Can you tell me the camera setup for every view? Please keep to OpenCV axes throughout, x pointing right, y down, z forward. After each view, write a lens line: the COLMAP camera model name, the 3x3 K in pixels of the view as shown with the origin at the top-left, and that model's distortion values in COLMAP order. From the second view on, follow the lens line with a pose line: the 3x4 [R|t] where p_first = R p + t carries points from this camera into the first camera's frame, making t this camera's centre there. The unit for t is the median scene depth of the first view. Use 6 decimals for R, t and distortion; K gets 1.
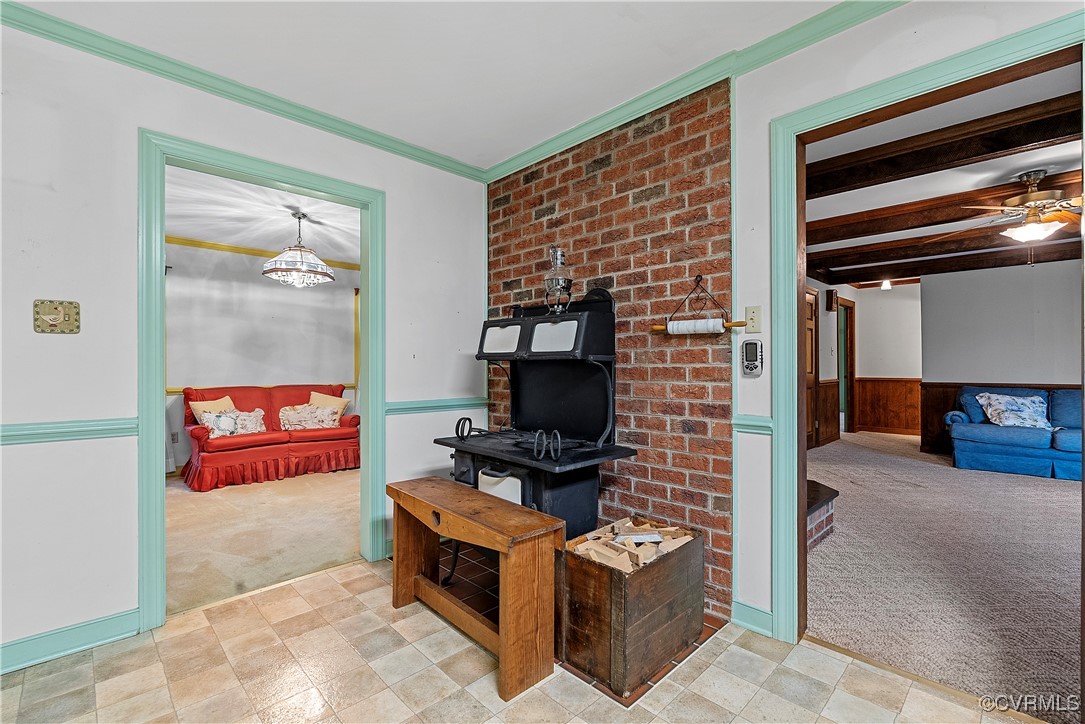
lens RADIAL K [[484.0, 0, 547.7], [0, 484.0, 364.9], [0, 0, 1]] dist [-0.003760, -0.000029]
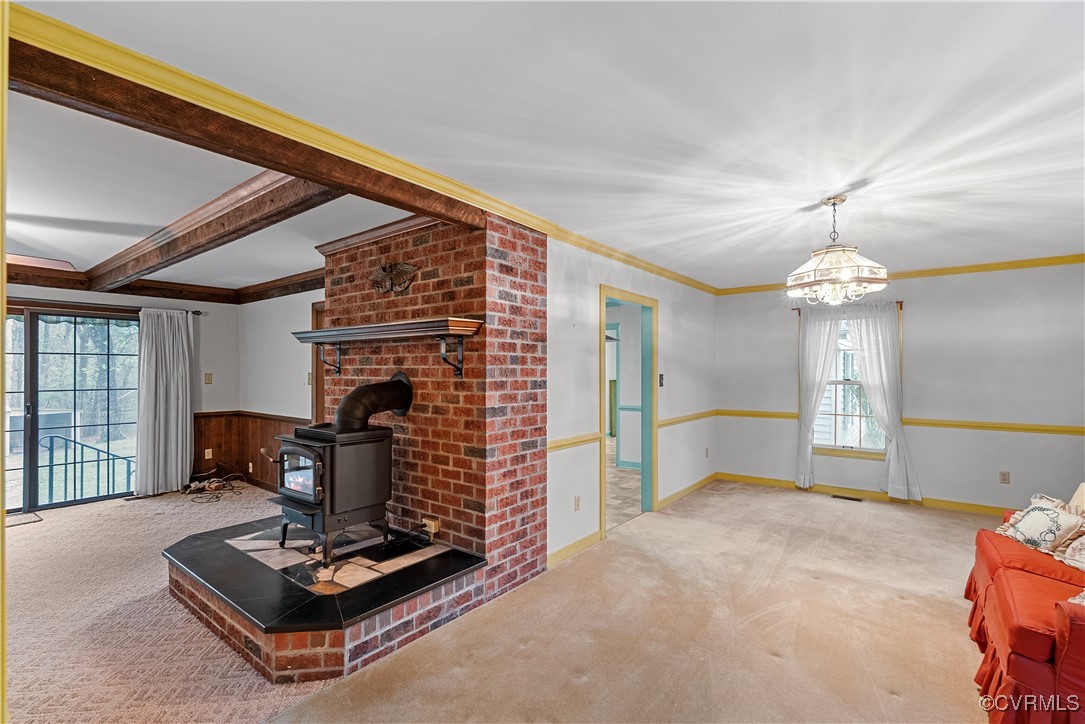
lens RADIAL K [[484.0, 0, 538.5], [0, 484.0, 373.1], [0, 0, 1]] dist [-0.003760, -0.000029]
pose [[-0.992659, 0.003323, -0.120898, -0.006503], [0.003837, 0.999985, -0.004018, -0.050466], [0.120882, -0.004452, -0.992657, 1.301424]]
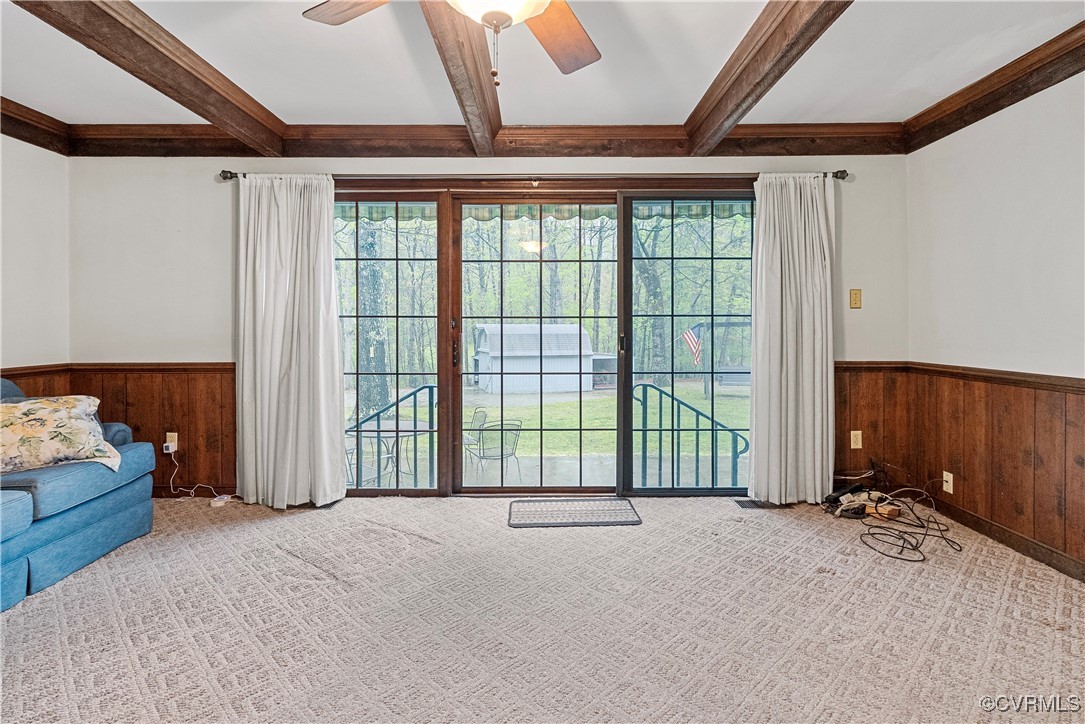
lens RADIAL K [[522.1, 0, 551.8], [0, 522.1, 326.3], [0, 0, 1]] dist [-0.004113, -0.000079]
pose [[-0.701629, 0.007461, 0.712504, 0.431048], [0.001089, 0.999955, -0.009398, -0.004316], [-0.712542, -0.005818, -0.701606, 0.808005]]
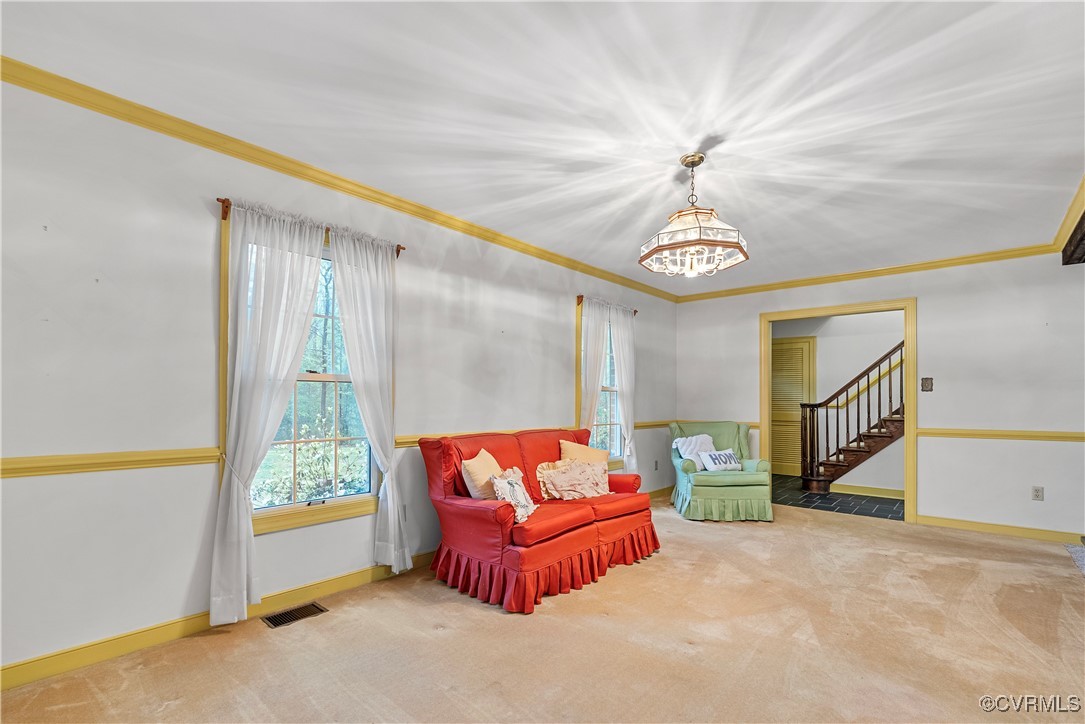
lens RADIAL K [[484.0, 0, 543.8], [0, 484.0, 398.4], [0, 0, 1]] dist [-0.003760, -0.000029]
pose [[0.997542, 0.009070, 0.069478, -0.589374], [-0.009619, 0.999925, 0.007564, -0.009068], [-0.069404, -0.008214, 0.997555, 0.319431]]
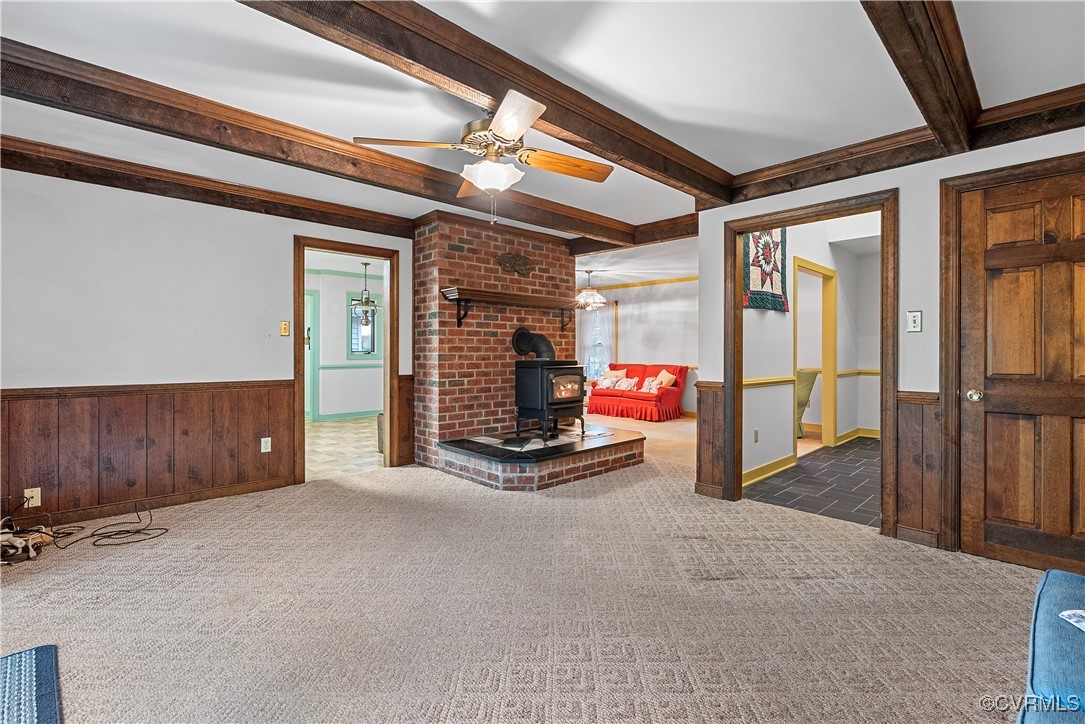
lens RADIAL K [[484.0, 0, 537.1], [0, 484.0, 367.3], [0, 0, 1]] dist [-0.003760, -0.000029]
pose [[-0.046308, 0.036672, -0.998254, 1.105029], [0.005852, 0.999319, 0.036440, -0.008117], [0.998910, -0.004155, -0.046491, 0.707526]]
